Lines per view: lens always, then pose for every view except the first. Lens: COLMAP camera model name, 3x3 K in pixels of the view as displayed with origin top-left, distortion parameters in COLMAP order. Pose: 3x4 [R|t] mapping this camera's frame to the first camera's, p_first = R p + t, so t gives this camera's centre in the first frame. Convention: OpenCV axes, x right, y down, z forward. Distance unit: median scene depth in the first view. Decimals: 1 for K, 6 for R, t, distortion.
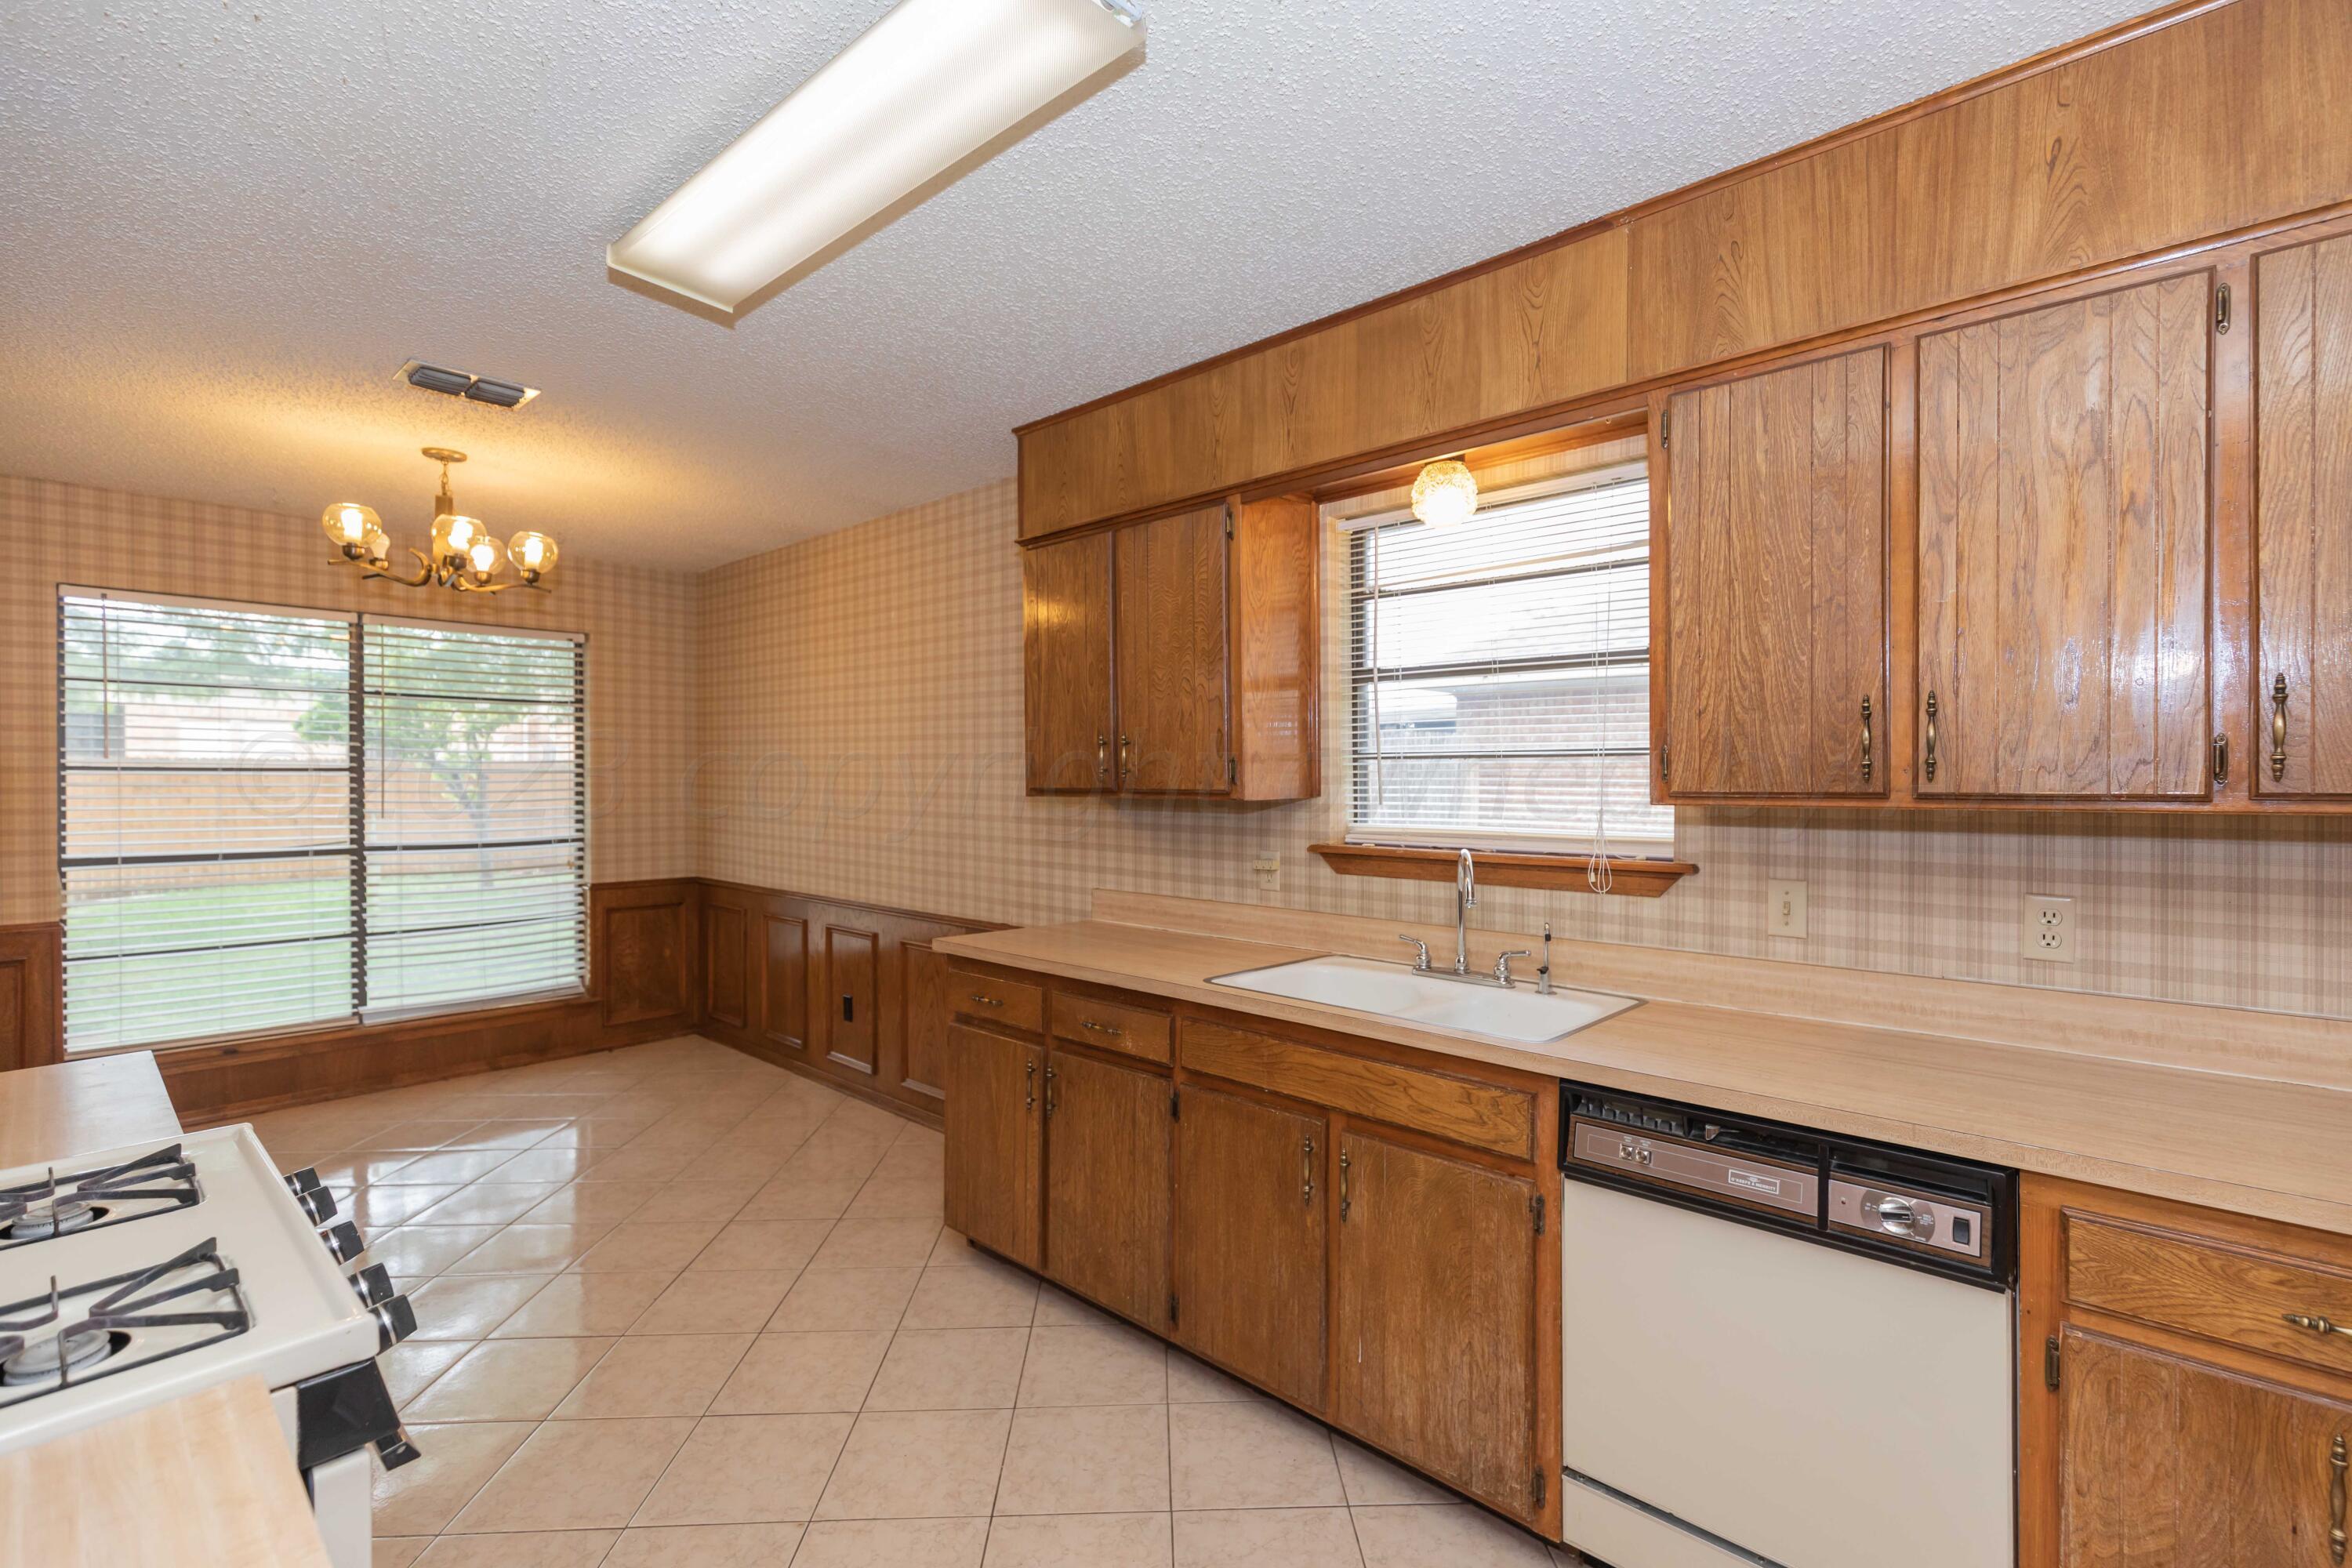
lens RADIAL K [[1039.6, 0, 1161.5], [0, 1039.6, 776.8], [0, 0, 1]] dist [0.002052, -0.000387]
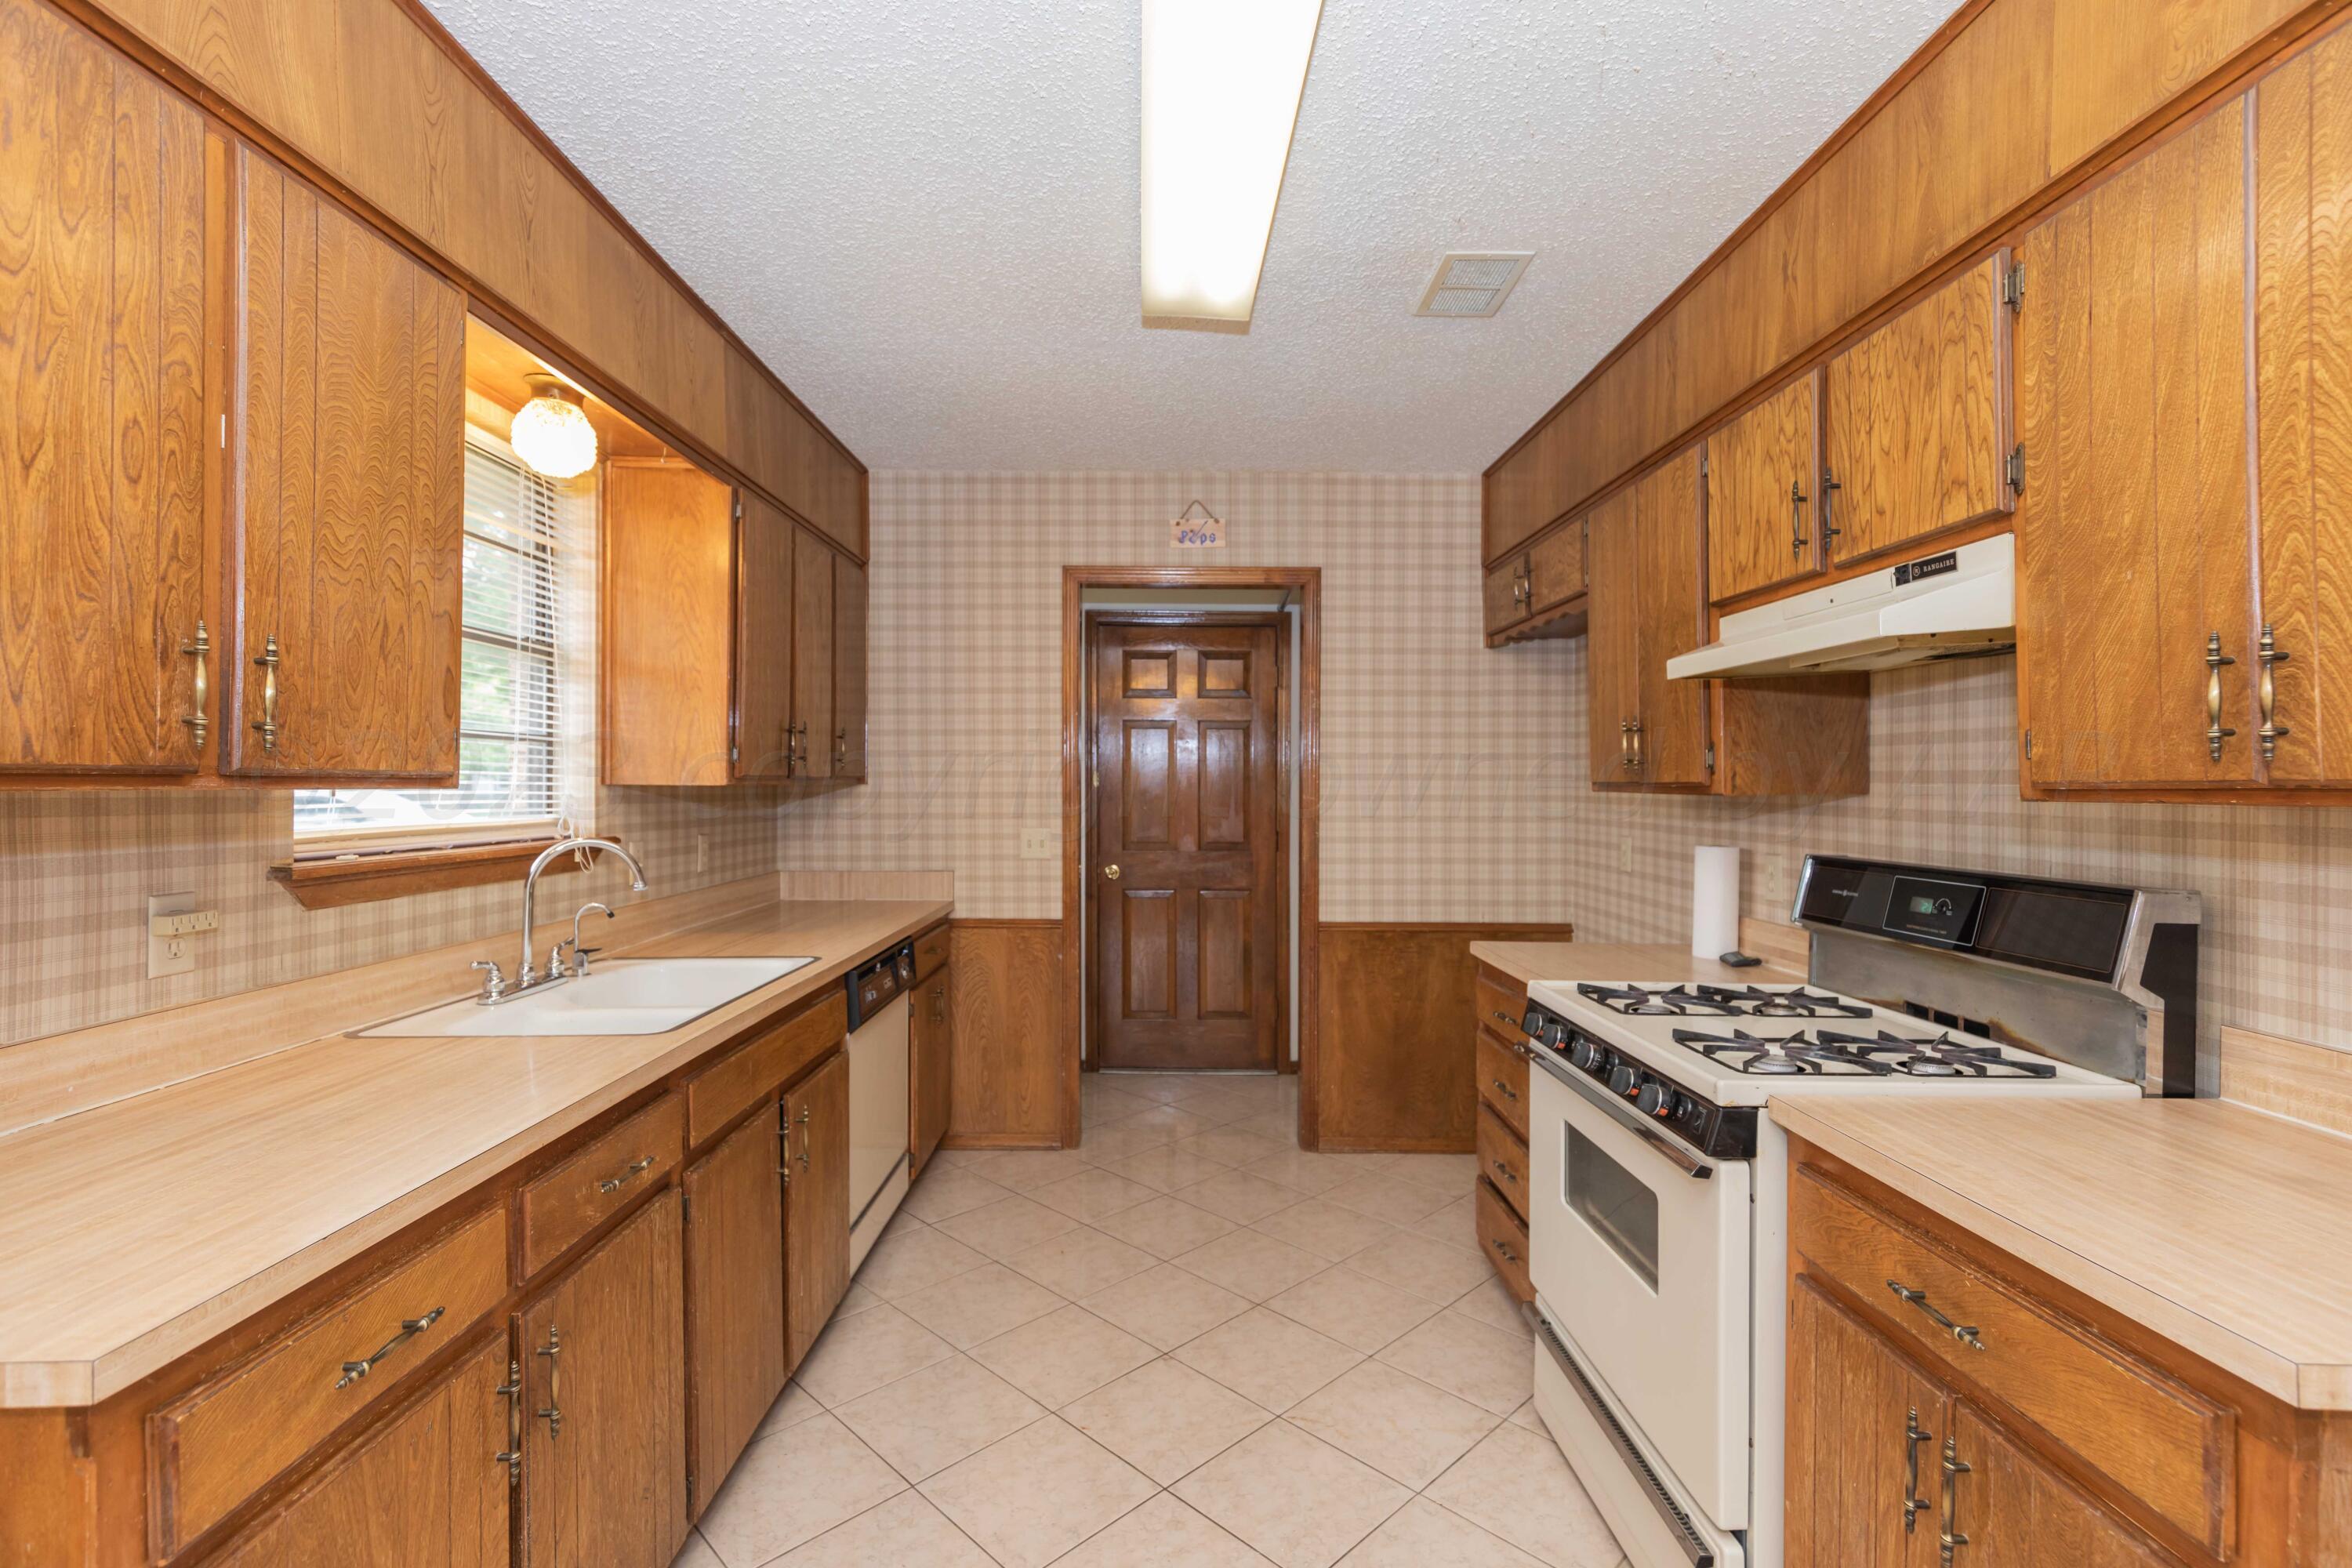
lens RADIAL K [[1039.6, 0, 1186.4], [0, 1039.6, 786.3], [0, 0, 1]] dist [0.002052, -0.000387]
pose [[-0.690818, 0.001381, 0.723027, -0.704514], [0.005018, 0.999983, 0.002885, 0.023489], [-0.723011, 0.005621, -0.690813, 1.180743]]
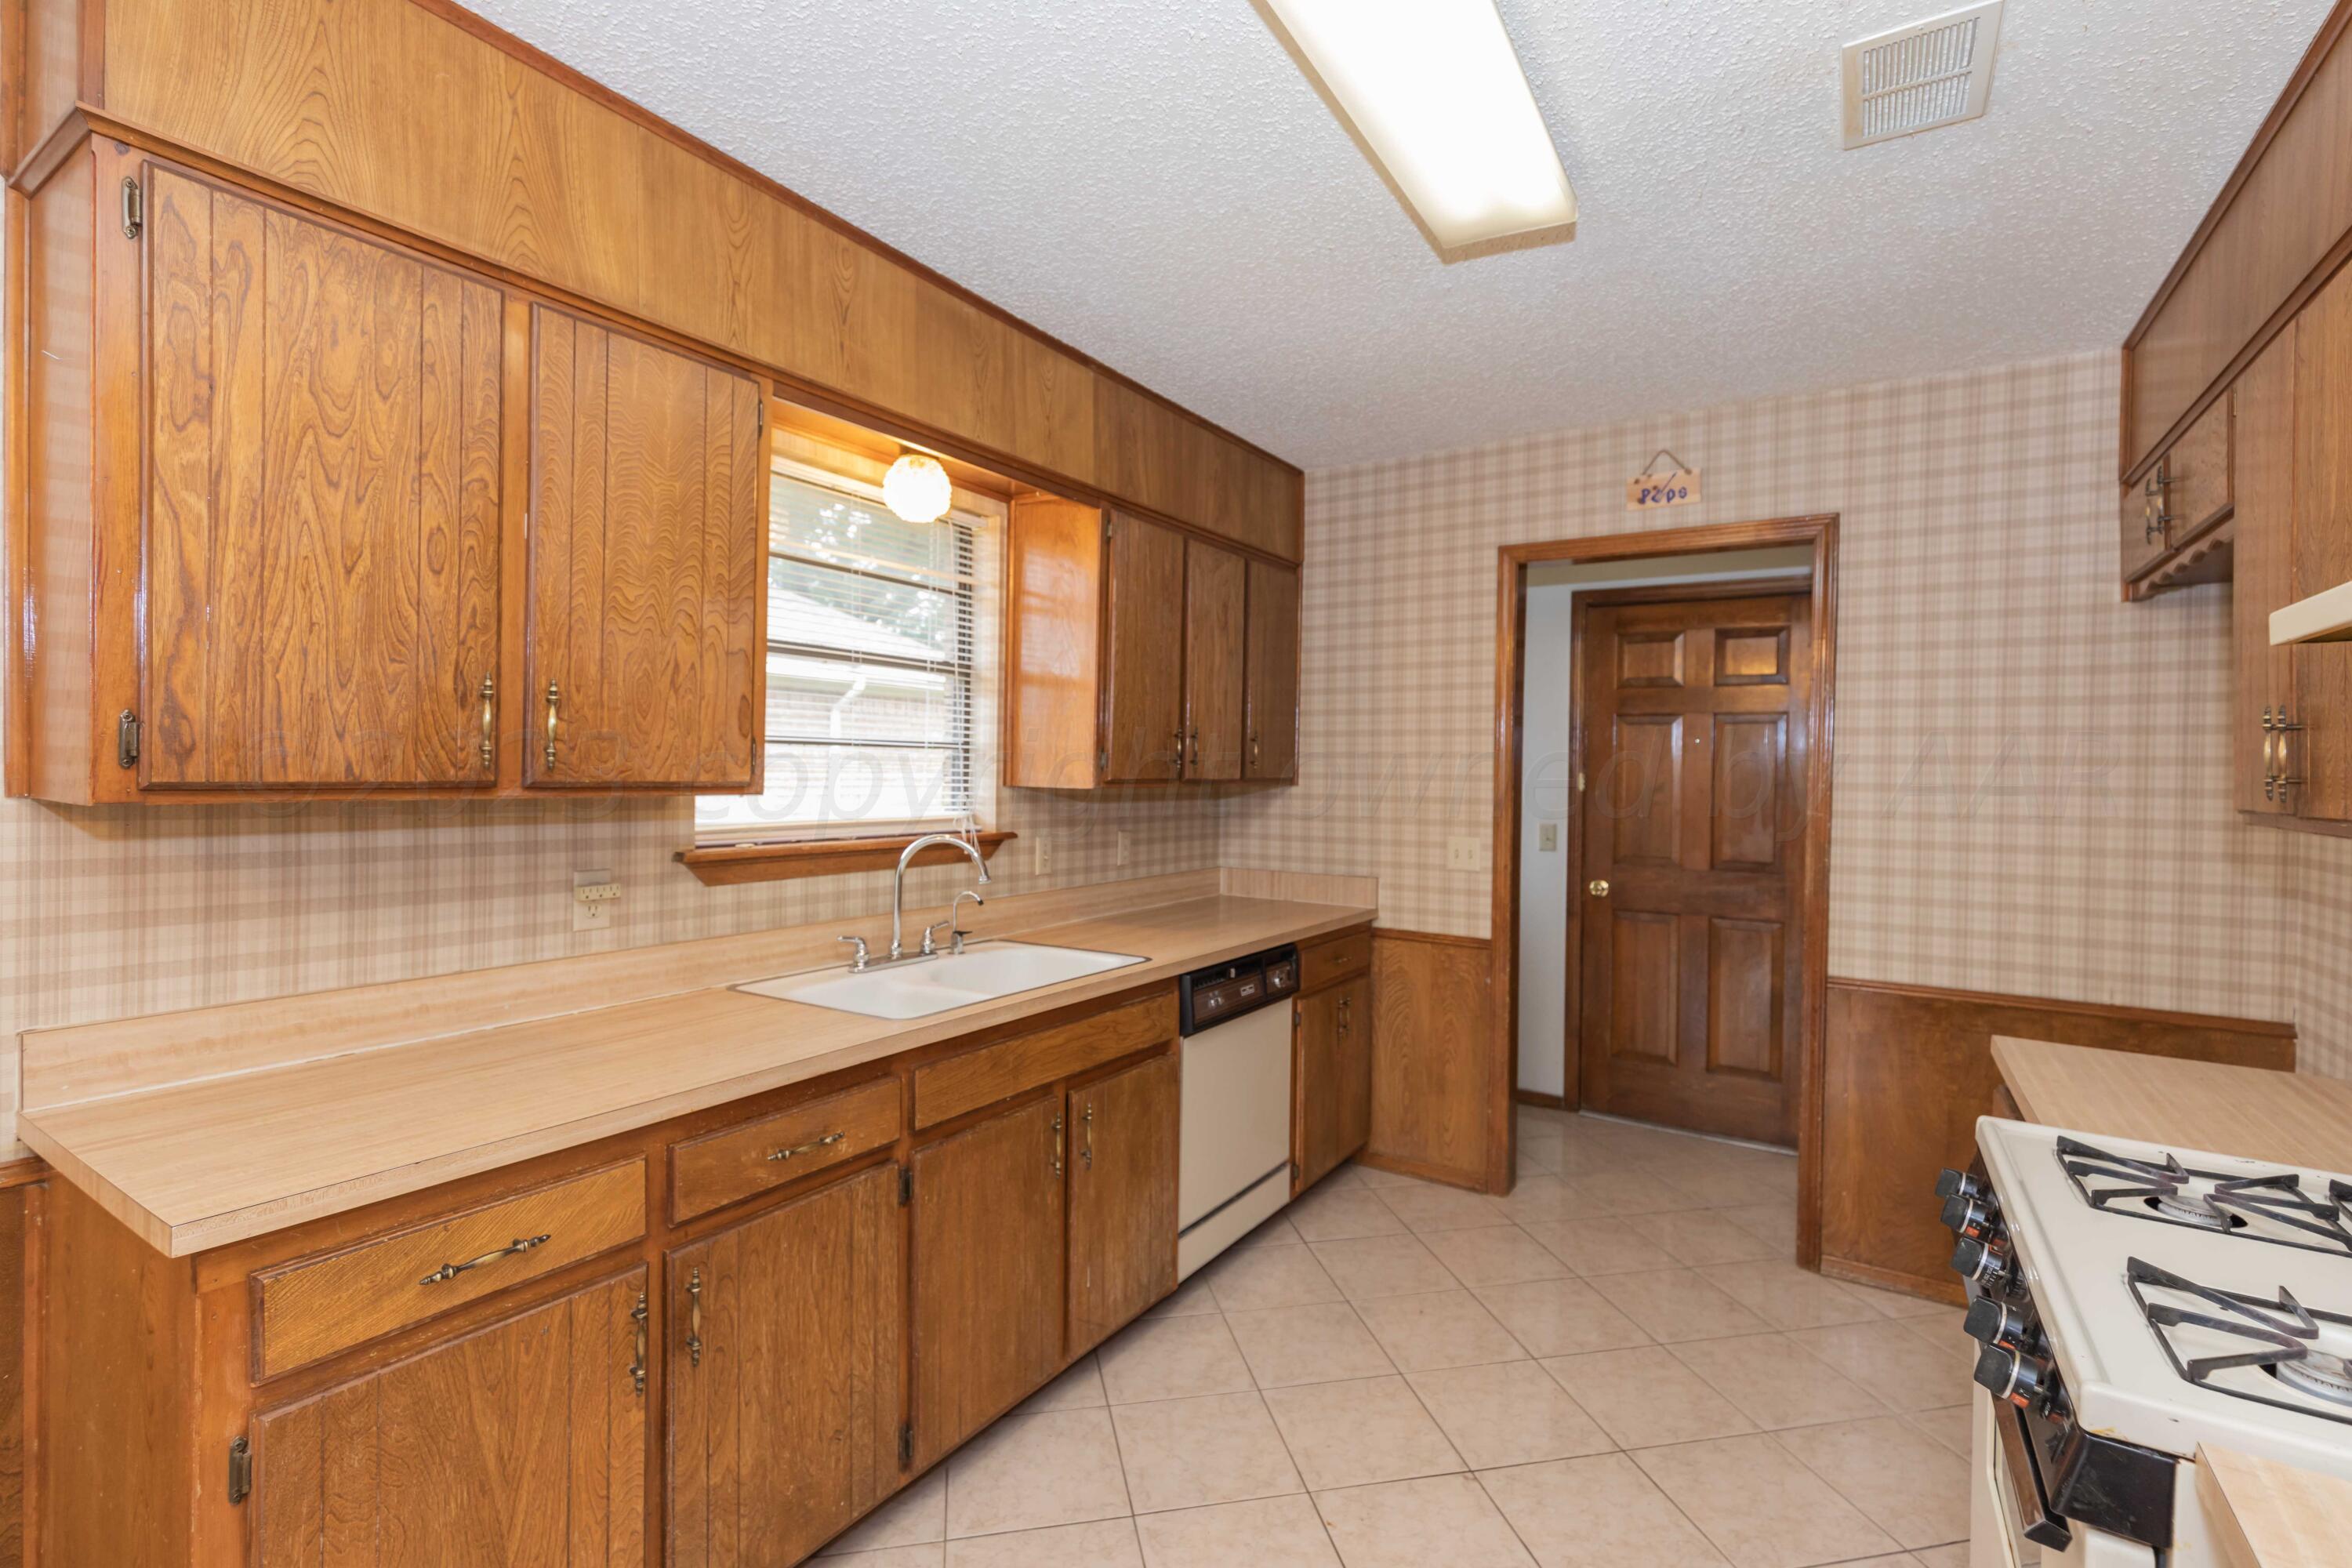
lens RADIAL K [[1039.6, 0, 1200.6], [0, 1039.6, 780.5], [0, 0, 1]] dist [0.002052, -0.000387]
pose [[-0.193868, -0.008163, 0.980994, -0.751301], [-0.008991, 0.999938, 0.006543, 0.005446], [-0.980986, -0.007551, -0.193930, 0.888159]]
